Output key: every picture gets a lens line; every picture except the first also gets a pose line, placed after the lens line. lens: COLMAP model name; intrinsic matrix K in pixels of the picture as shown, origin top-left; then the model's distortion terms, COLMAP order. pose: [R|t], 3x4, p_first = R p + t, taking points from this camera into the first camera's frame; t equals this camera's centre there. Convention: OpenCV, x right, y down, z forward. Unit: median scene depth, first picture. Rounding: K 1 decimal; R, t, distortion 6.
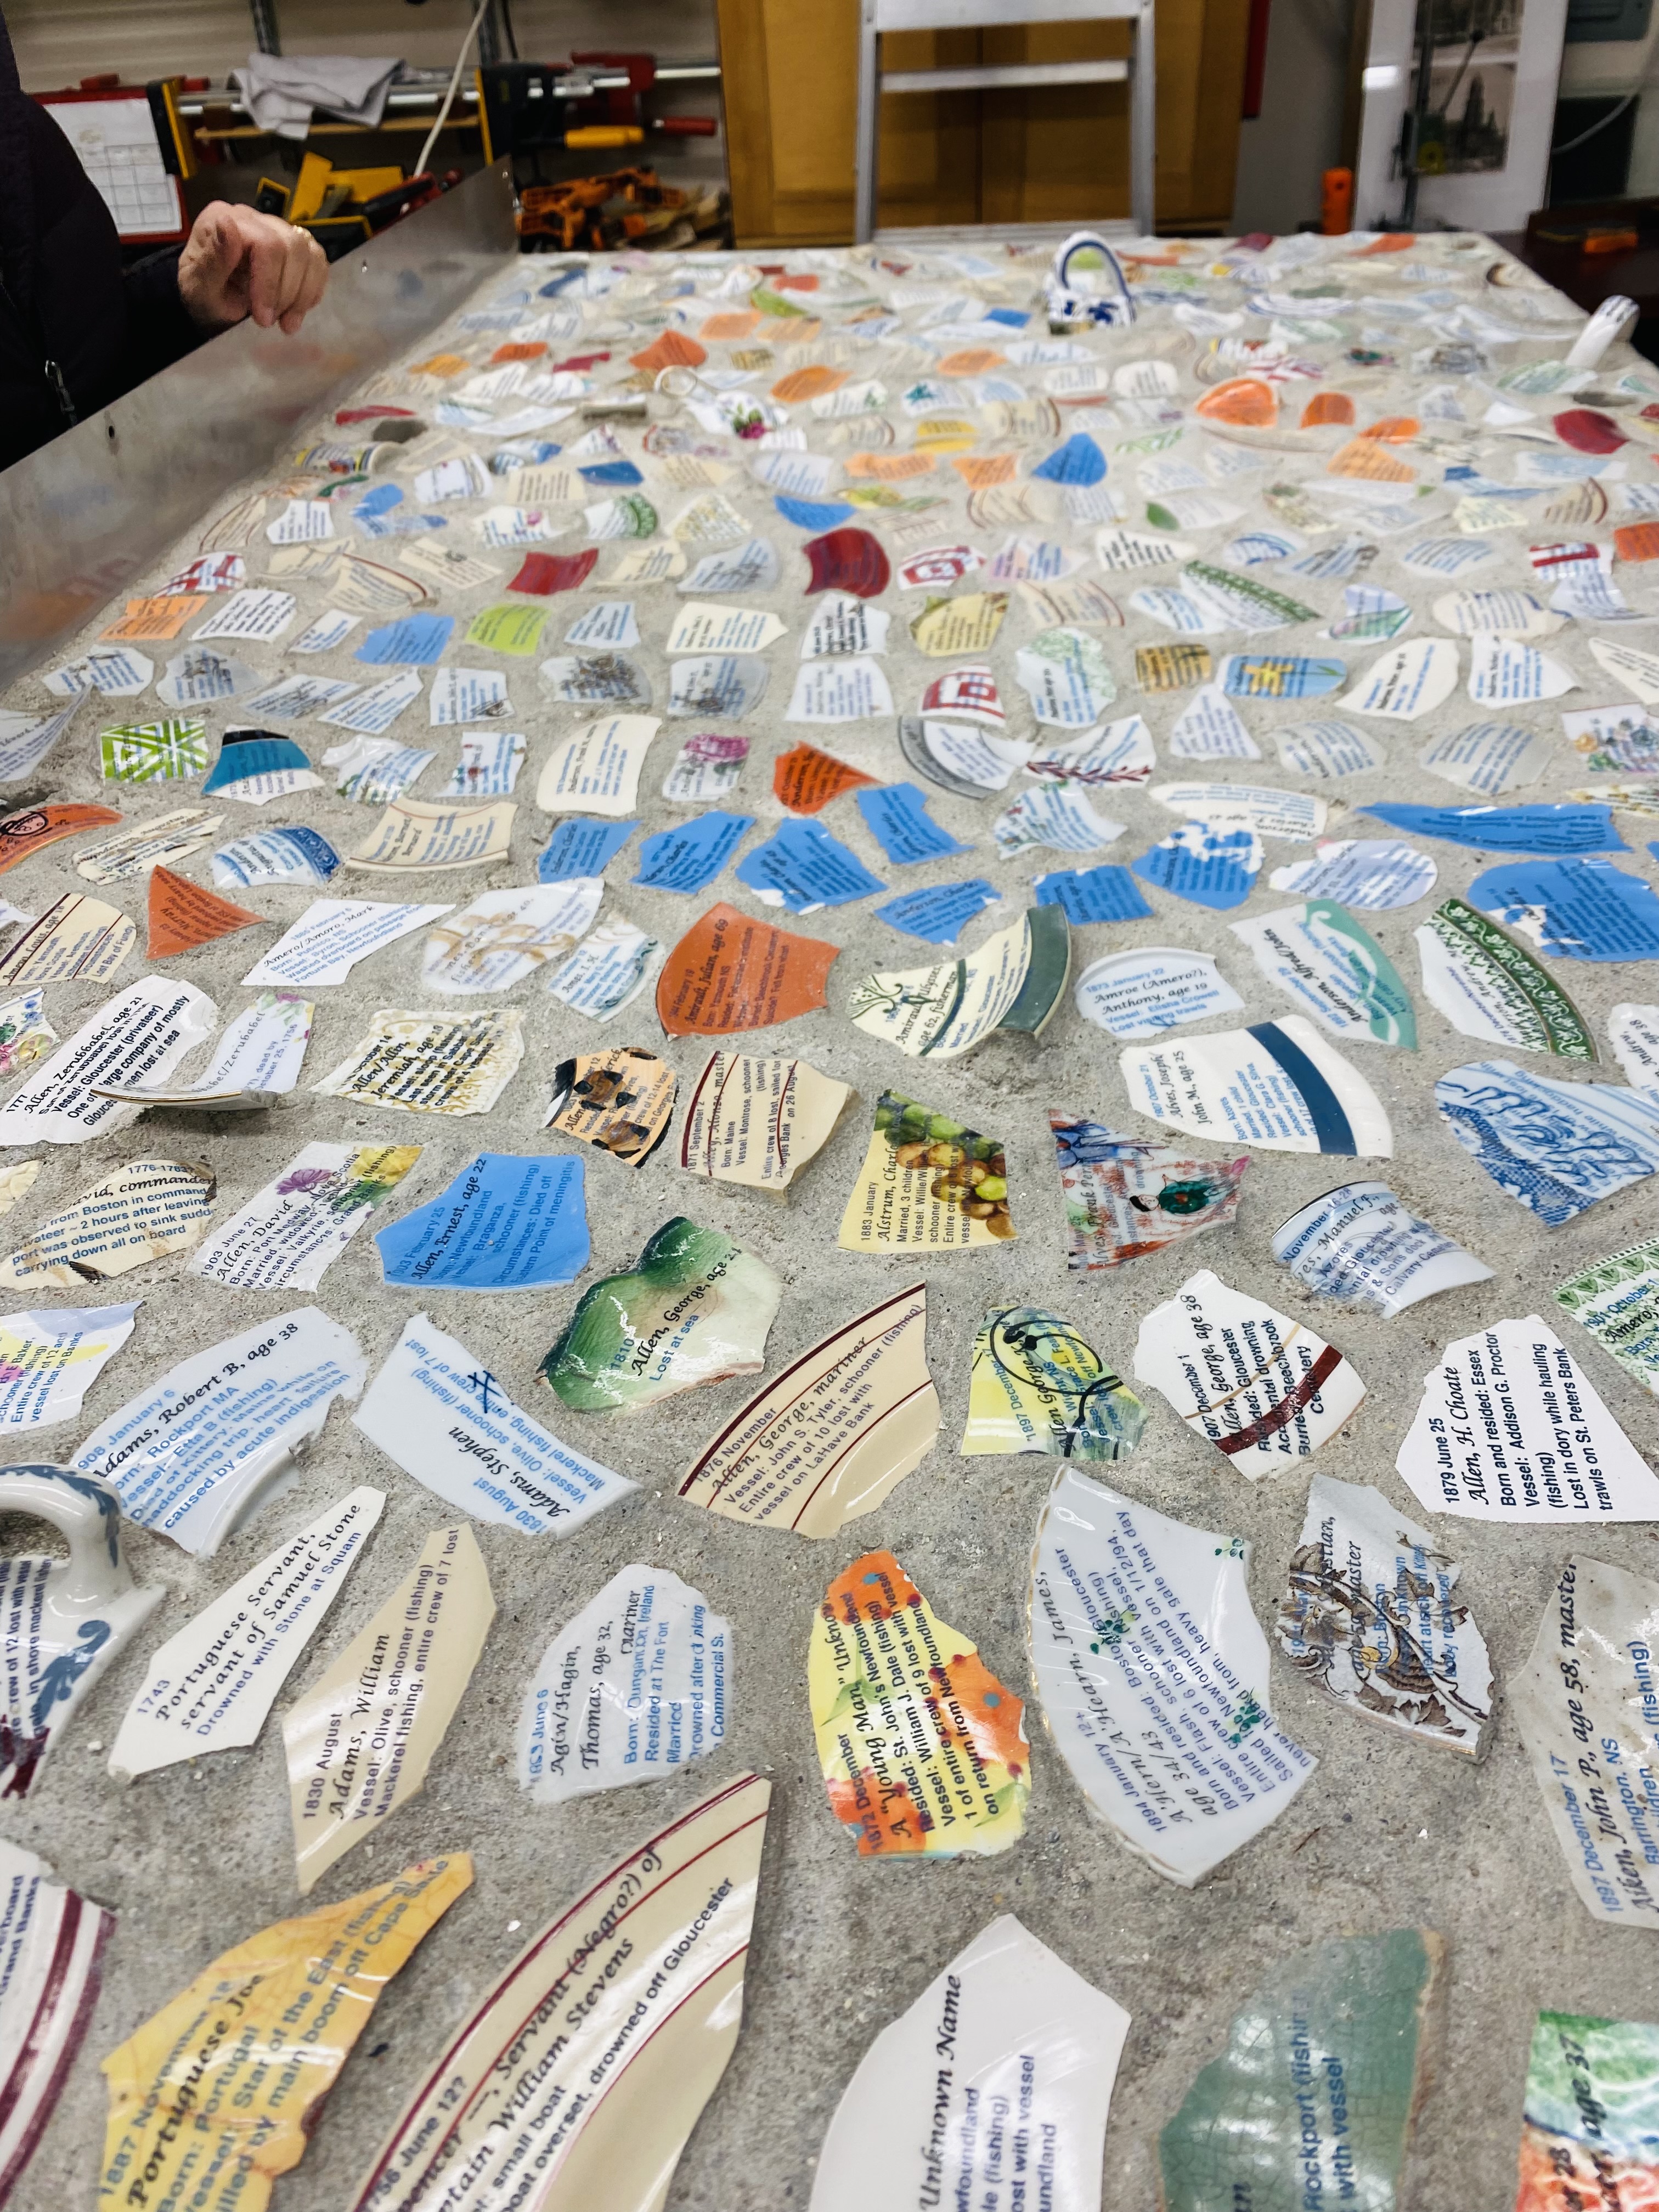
lens RADIAL K [[1702.2, 0, 793.6], [0, 1702.2, 1096.7], [0, 0, 1]] dist [0.006299, -0.001609]
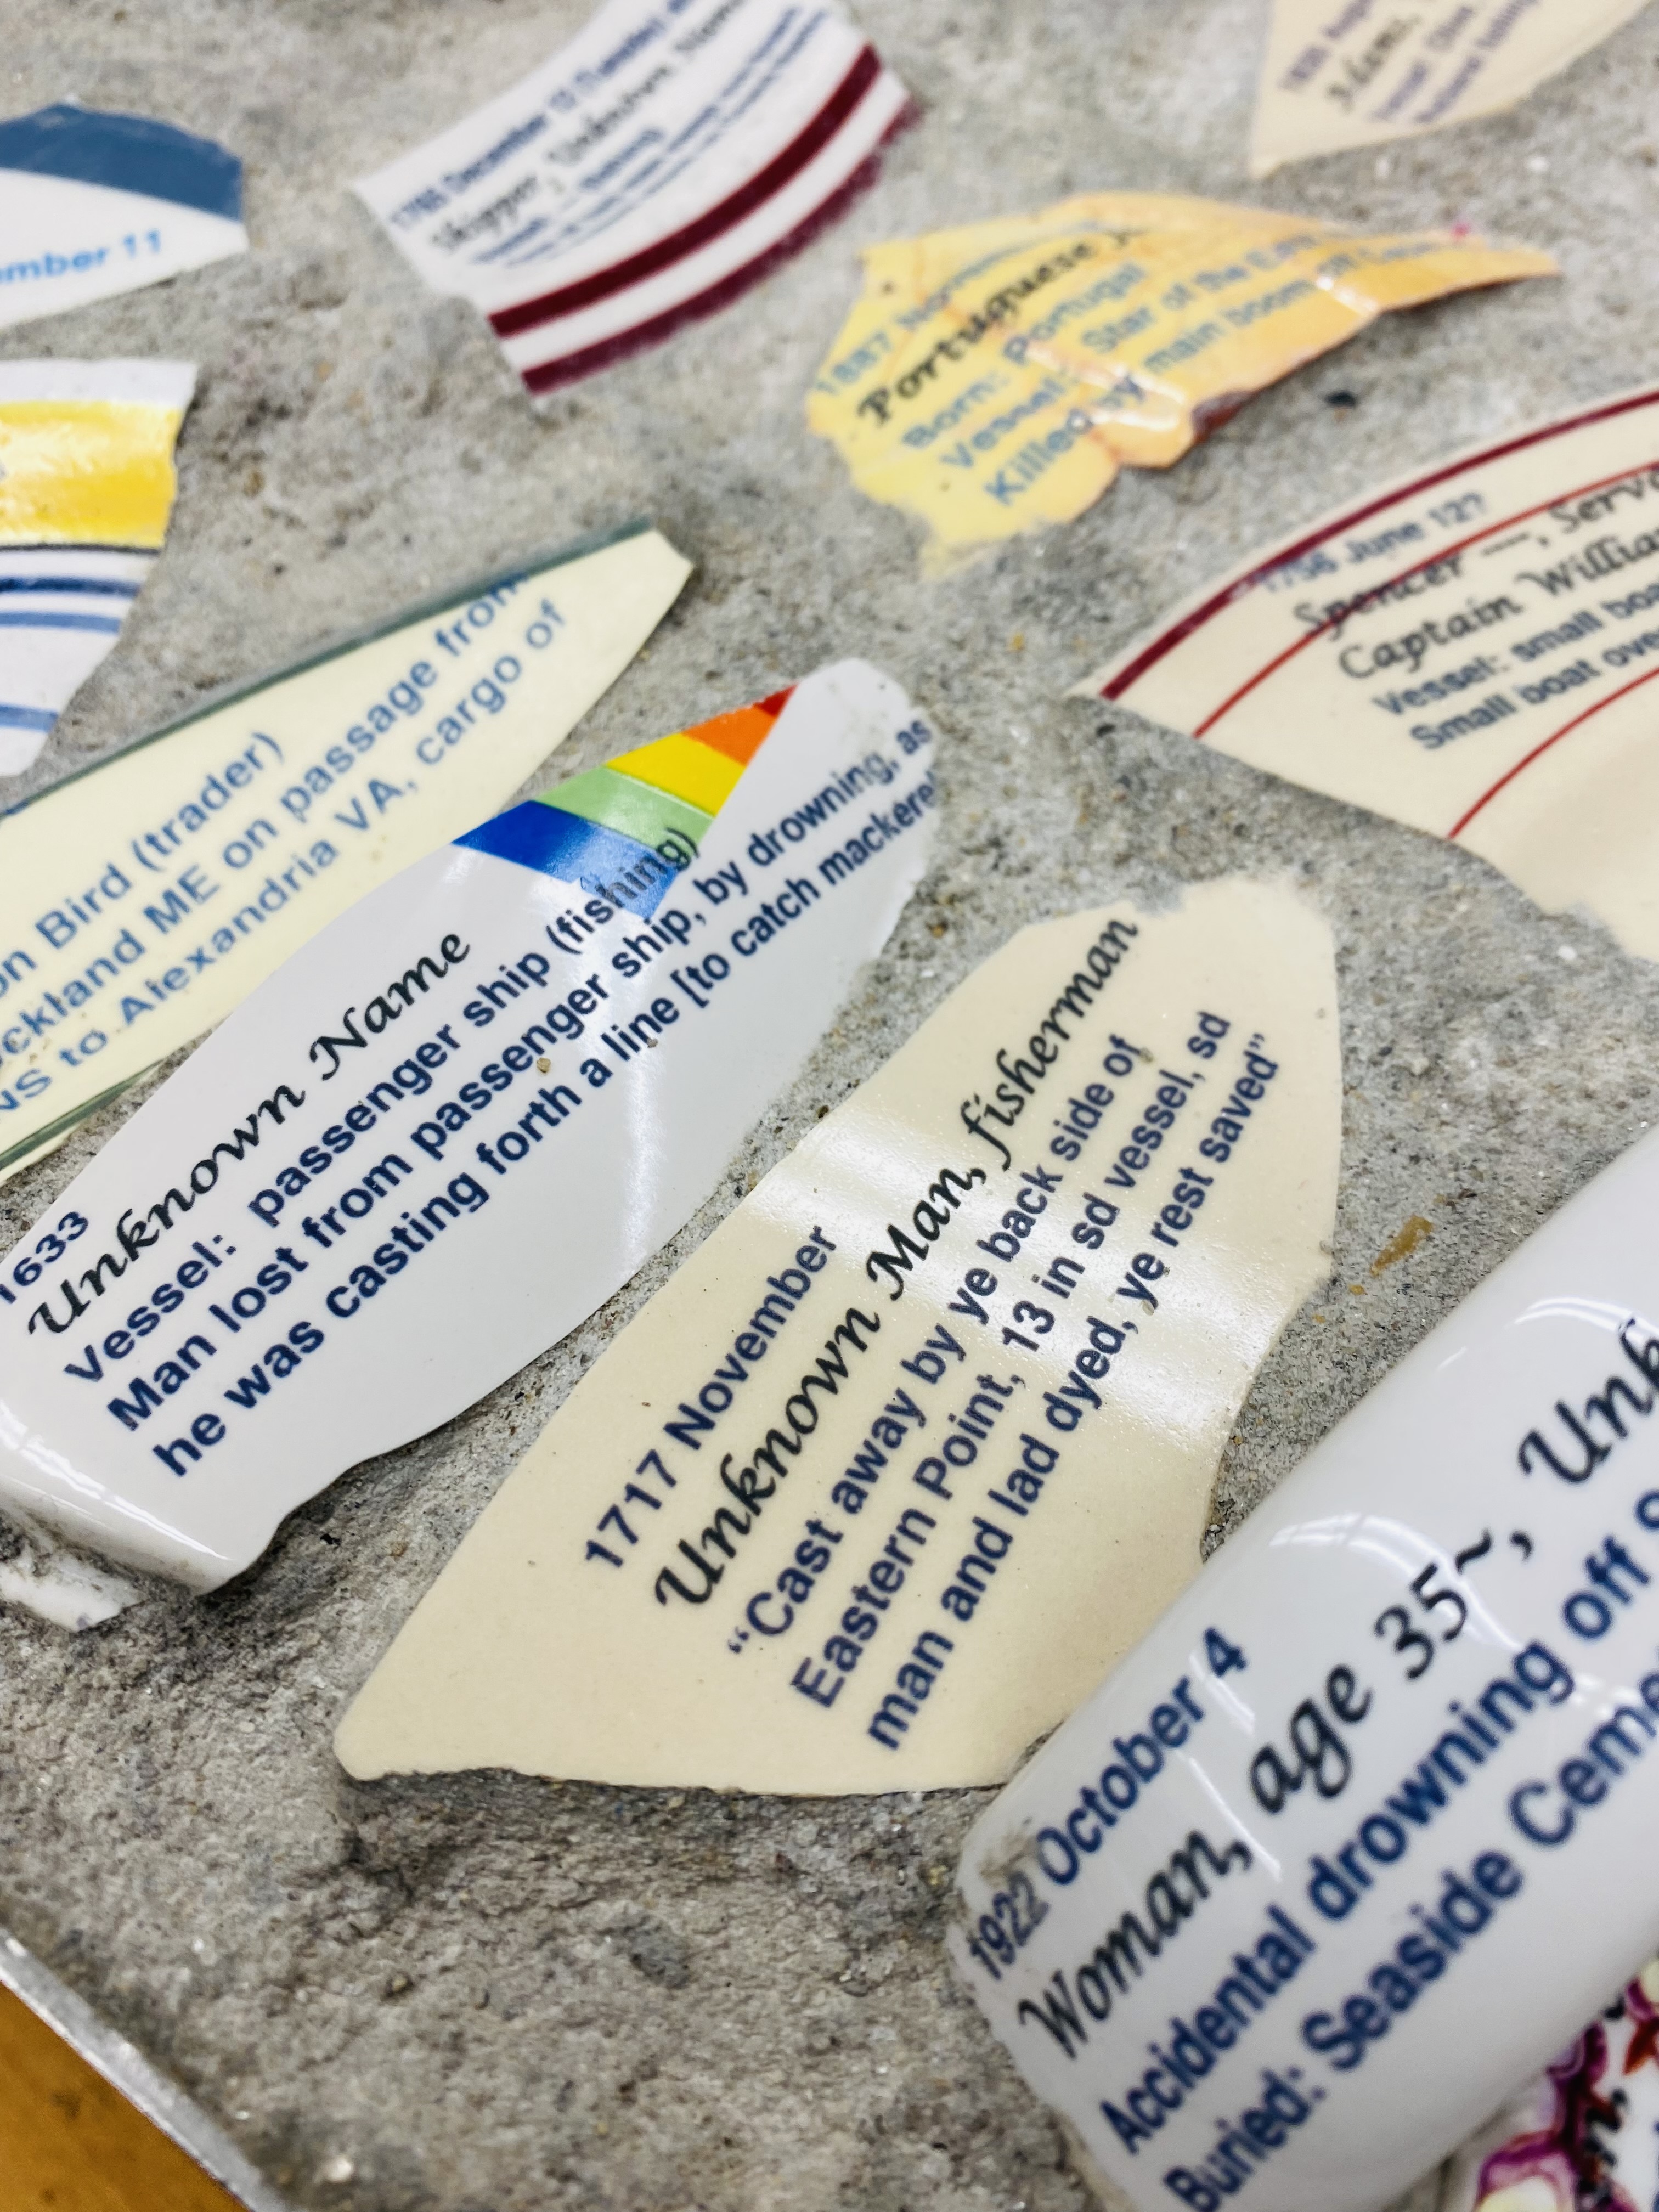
lens RADIAL K [[1704.8, 0, 829.5], [0, 1704.8, 1106.0], [0, 0, 1]] dist [0.026417, -0.065994]
pose [[0.867844, 0.467339, -0.168641, -0.144995], [-0.346668, 0.812737, 0.468274, 0.414366], [0.355904, -0.347927, 0.867340, 0.320189]]
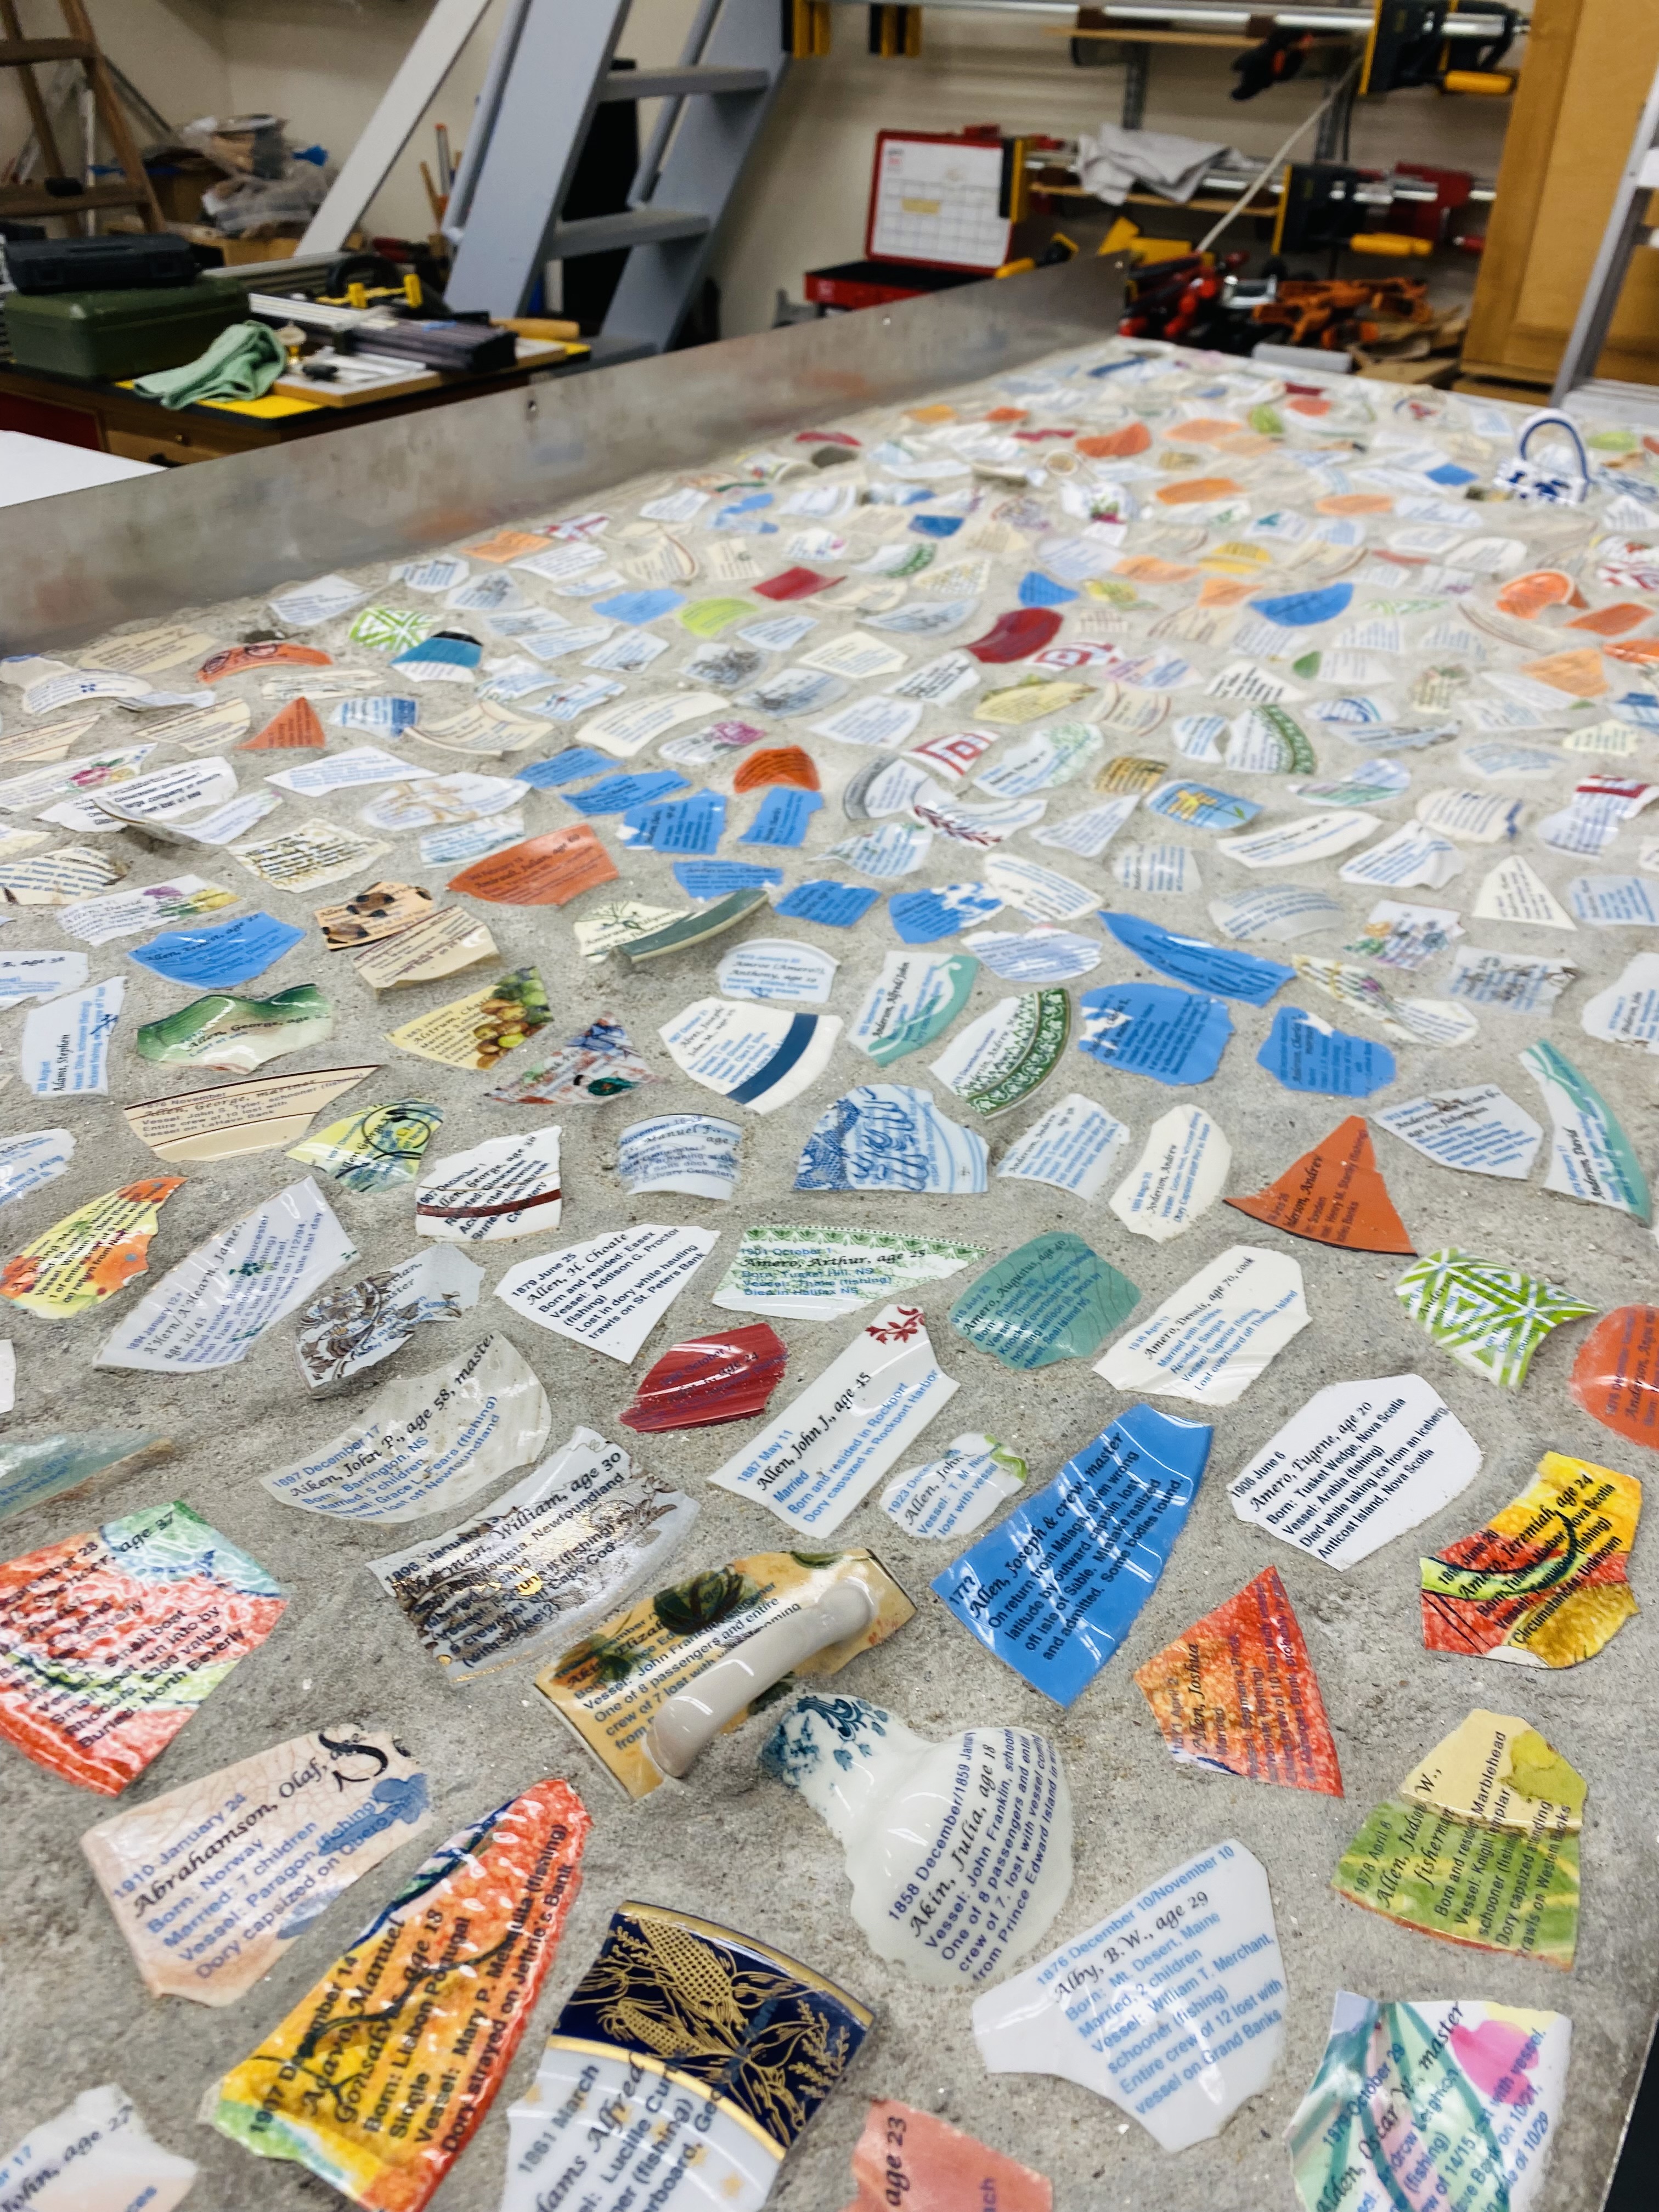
lens RADIAL K [[1706.9, 0, 829.5], [0, 1706.9, 1106.0], [0, 0, 1]] dist [0.008832, -0.008760]
pose [[0.867773, 0.337309, -0.364955, 1.041903], [-0.346133, 0.937191, 0.043177, -0.052491], [0.356597, 0.088855, 0.930023, -0.195835]]
